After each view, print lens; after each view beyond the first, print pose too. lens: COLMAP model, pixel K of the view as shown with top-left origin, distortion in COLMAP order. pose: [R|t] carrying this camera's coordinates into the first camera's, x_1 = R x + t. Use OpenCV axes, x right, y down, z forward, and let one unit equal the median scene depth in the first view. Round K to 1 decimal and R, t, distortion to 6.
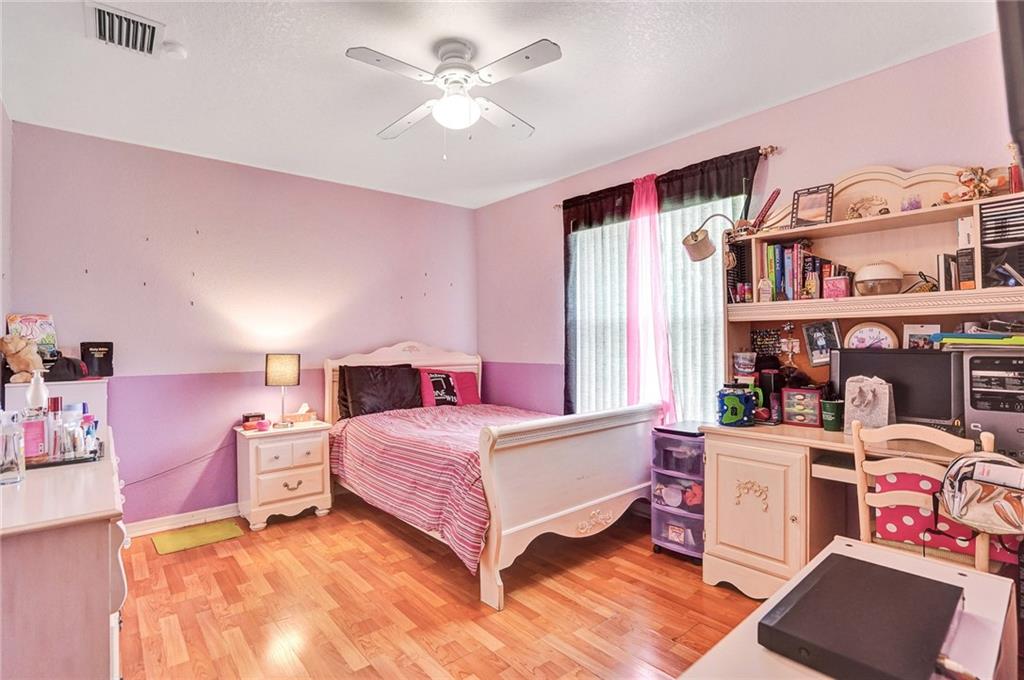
lens RADIAL K [[505.0, 0, 512.0], [0, 505.0, 340.0], [0, 0, 1]] dist [-0.020137, 0.000916]
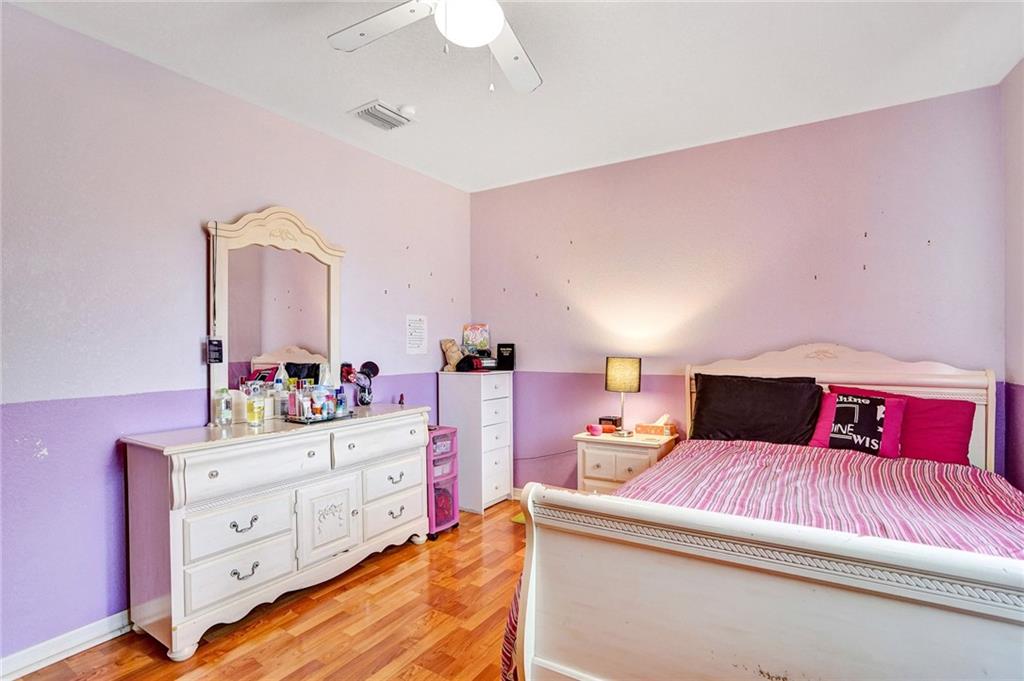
lens RADIAL K [[505.0, 0, 512.0], [0, 505.0, 340.5], [0, 0, 1]] dist [-0.020137, 0.000916]
pose [[0.293730, -0.005149, -0.955875, 0.357034], [0.004494, 0.999982, -0.004006, 0.001166], [0.955878, -0.003119, 0.293748, 0.518471]]
